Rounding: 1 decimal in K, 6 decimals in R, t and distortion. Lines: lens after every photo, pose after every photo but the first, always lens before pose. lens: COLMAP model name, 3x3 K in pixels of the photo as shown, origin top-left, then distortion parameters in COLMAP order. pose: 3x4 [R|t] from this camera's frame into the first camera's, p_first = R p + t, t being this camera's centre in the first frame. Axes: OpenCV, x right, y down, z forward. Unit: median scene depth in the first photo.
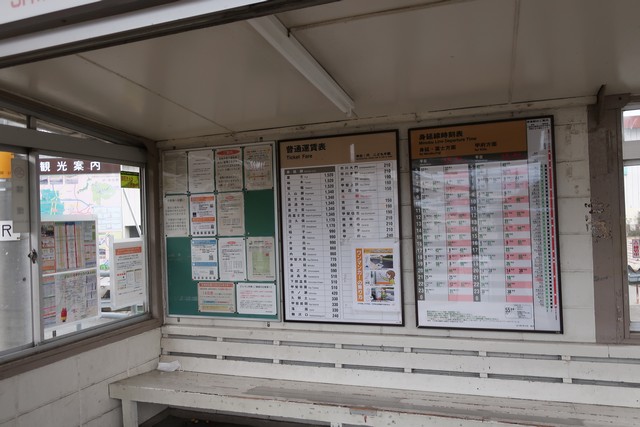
lens RADIAL K [[501.2, 0, 317.2], [0, 501.2, 215.8], [0, 0, 1]] dist [-0.003876, -0.001178]
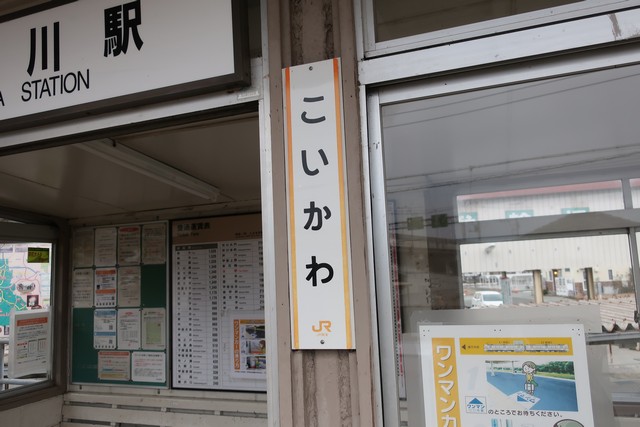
lens RADIAL K [[501.2, 0, 323.8], [0, 501.2, 215.5], [0, 0, 1]] dist [-0.003876, -0.001178]
pose [[0.999984, -0.004653, 0.003318, 0.257559], [0.005000, 0.993514, -0.113602, -0.032658], [-0.002768, 0.113616, 0.993521, -0.098791]]
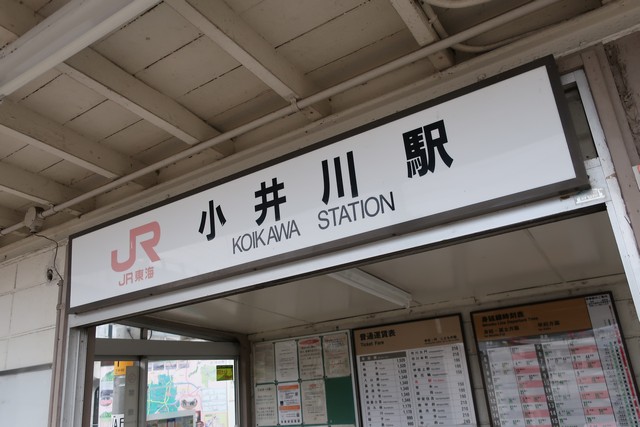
lens RADIAL K [[501.2, 0, 319.1], [0, 501.2, 215.0], [0, 0, 1]] dist [-0.003876, -0.001178]
pose [[0.973978, -0.114110, -0.195820, 0.094198], [0.049518, 0.950272, -0.307459, -0.055148], [0.221167, 0.289762, 0.931194, -0.099143]]
